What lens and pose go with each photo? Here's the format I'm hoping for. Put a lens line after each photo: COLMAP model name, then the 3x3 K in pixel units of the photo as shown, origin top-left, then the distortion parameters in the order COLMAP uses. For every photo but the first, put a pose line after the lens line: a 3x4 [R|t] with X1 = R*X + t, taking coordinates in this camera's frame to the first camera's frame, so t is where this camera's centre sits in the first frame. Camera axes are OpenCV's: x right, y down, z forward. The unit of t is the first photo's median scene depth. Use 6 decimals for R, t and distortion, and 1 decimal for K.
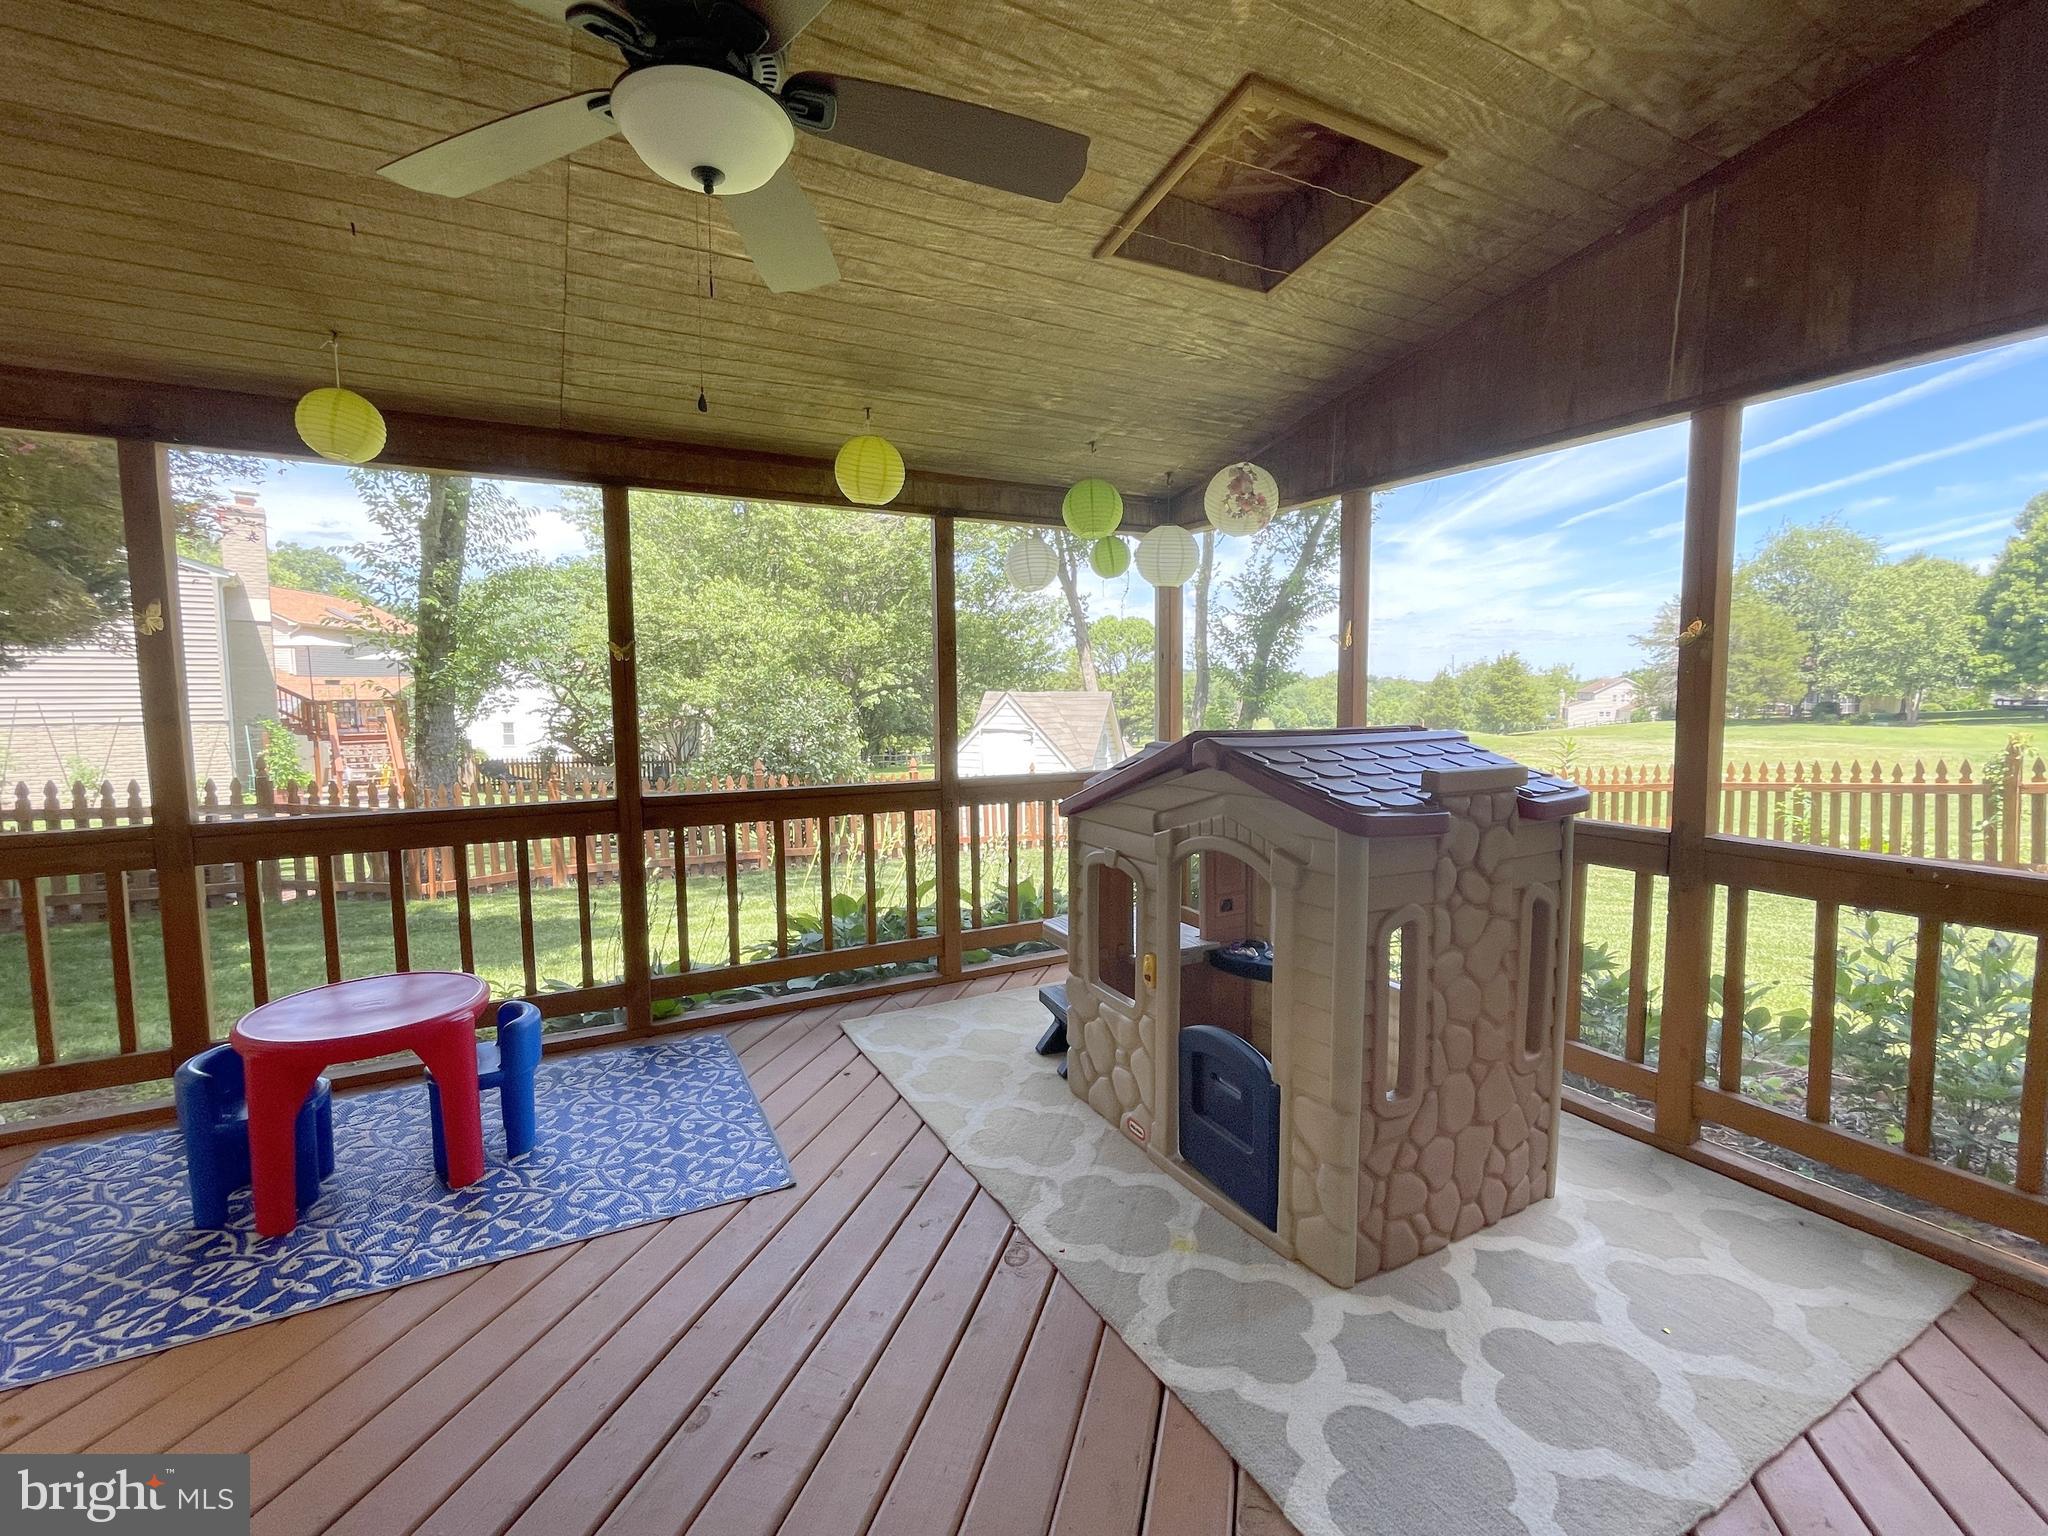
lens RADIAL K [[903.6, 0, 1024.0], [0, 903.6, 768.0], [0, 0, 1]] dist [-0.006377, 0.003822]
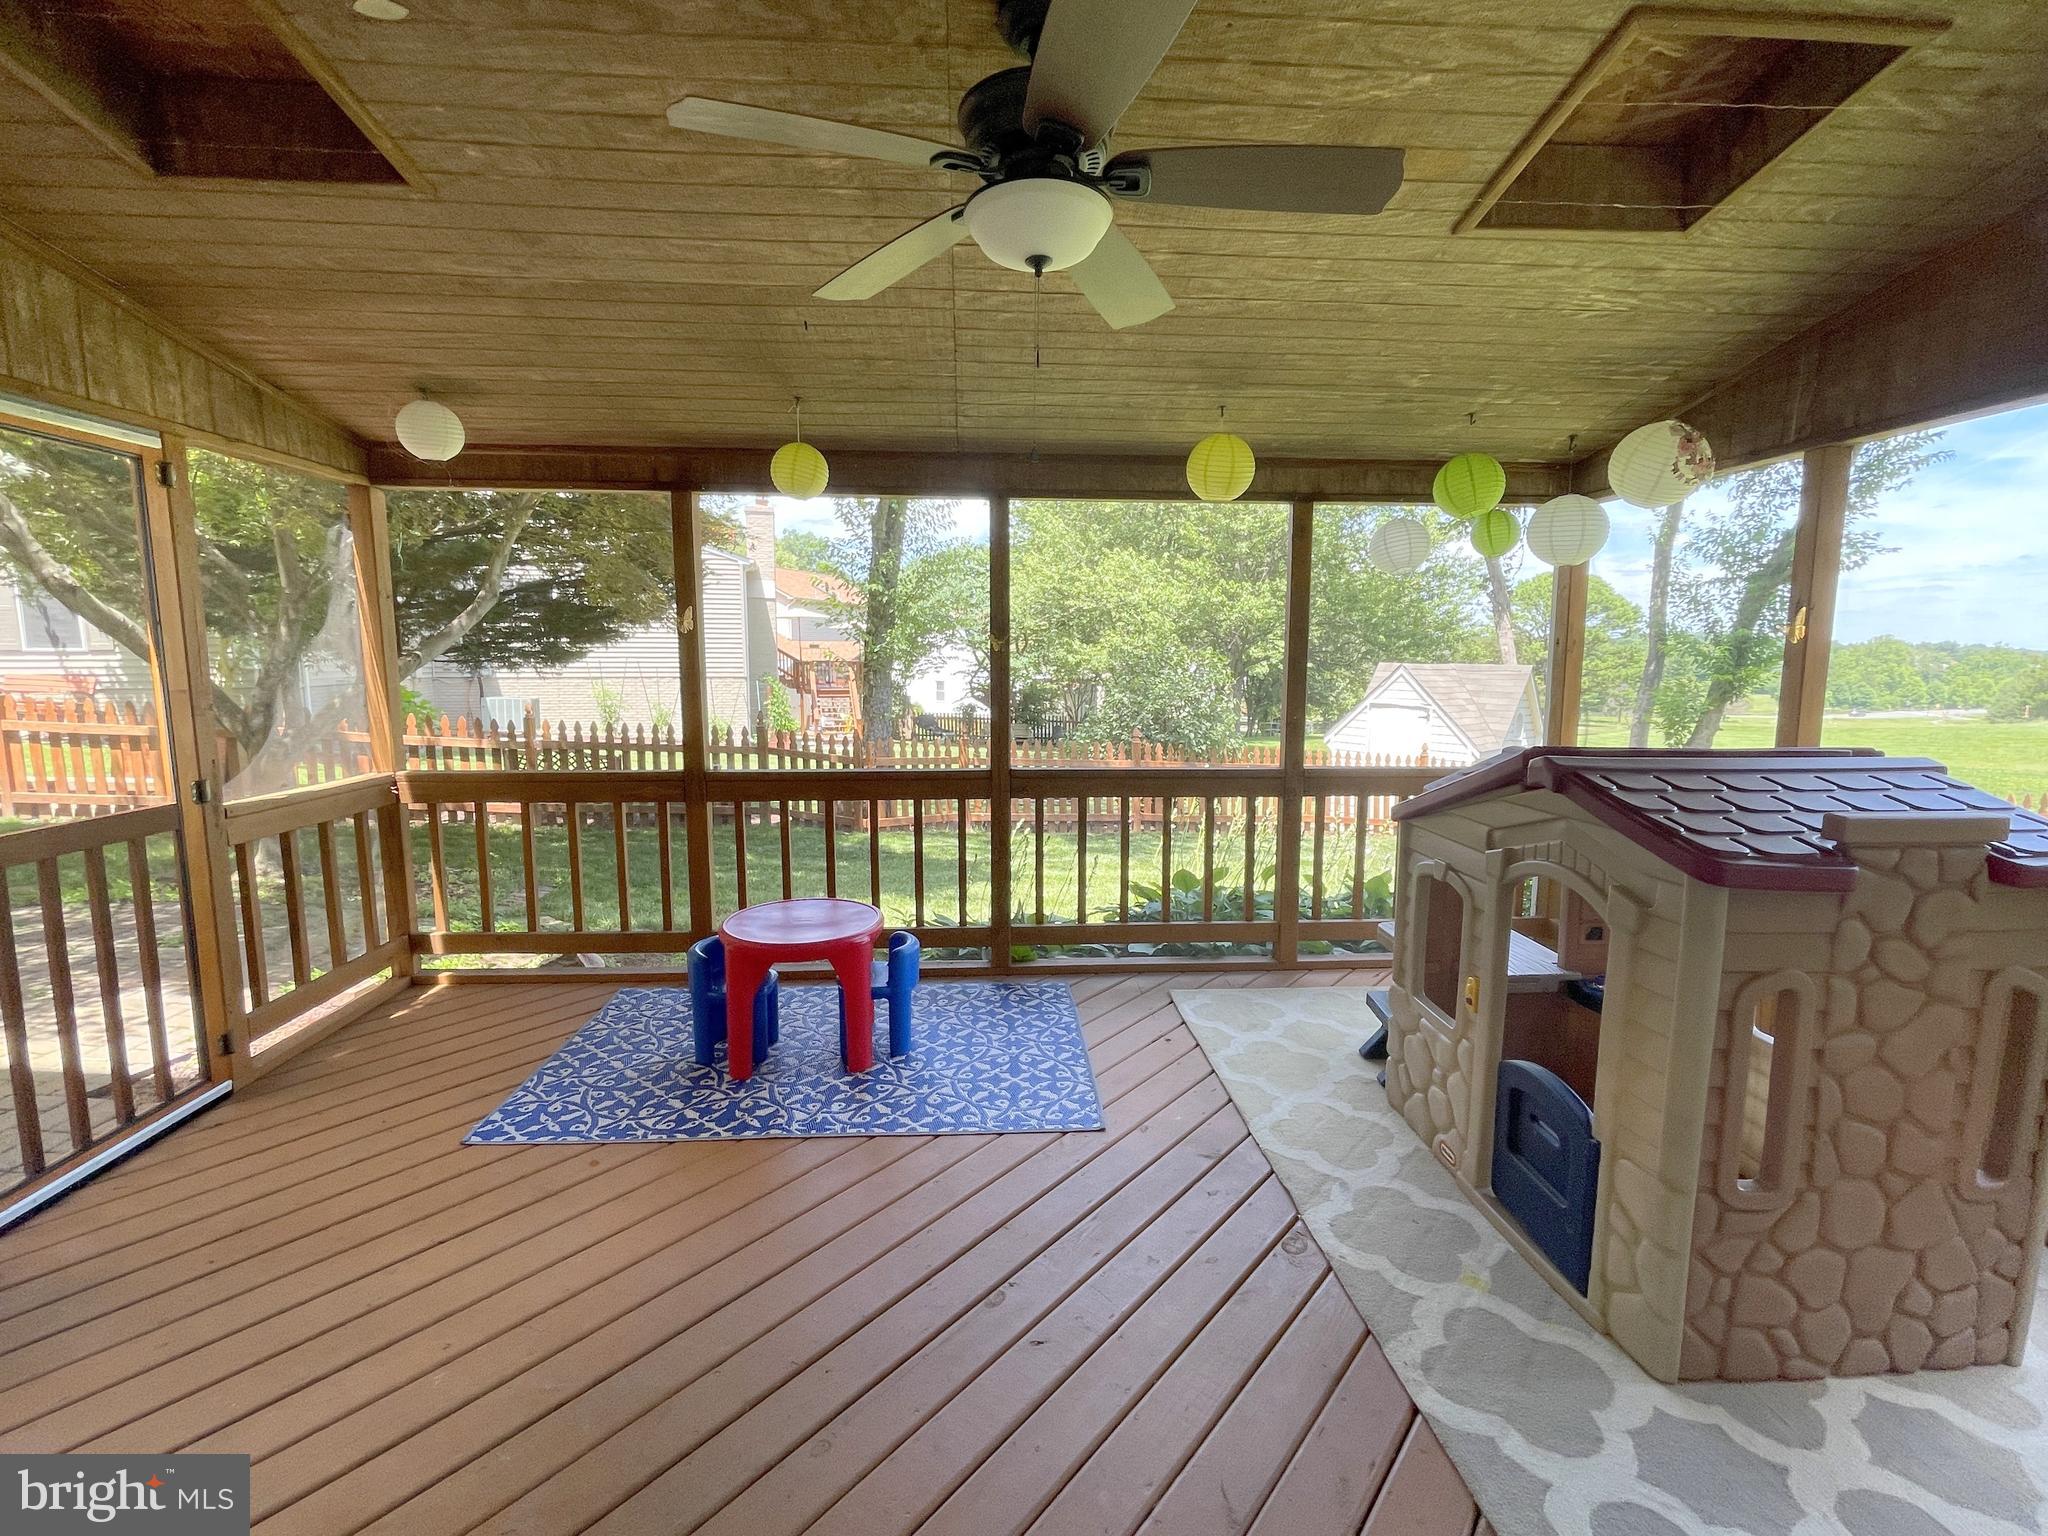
lens RADIAL K [[903.6, 0, 1024.0], [0, 903.6, 768.0], [0, 0, 1]] dist [-0.006377, 0.003822]
pose [[0.908606, 0.062154, -0.413005, 0.086763], [-0.045018, 0.997678, 0.051102, -0.037388], [0.415222, -0.027839, 0.909294, -0.046343]]
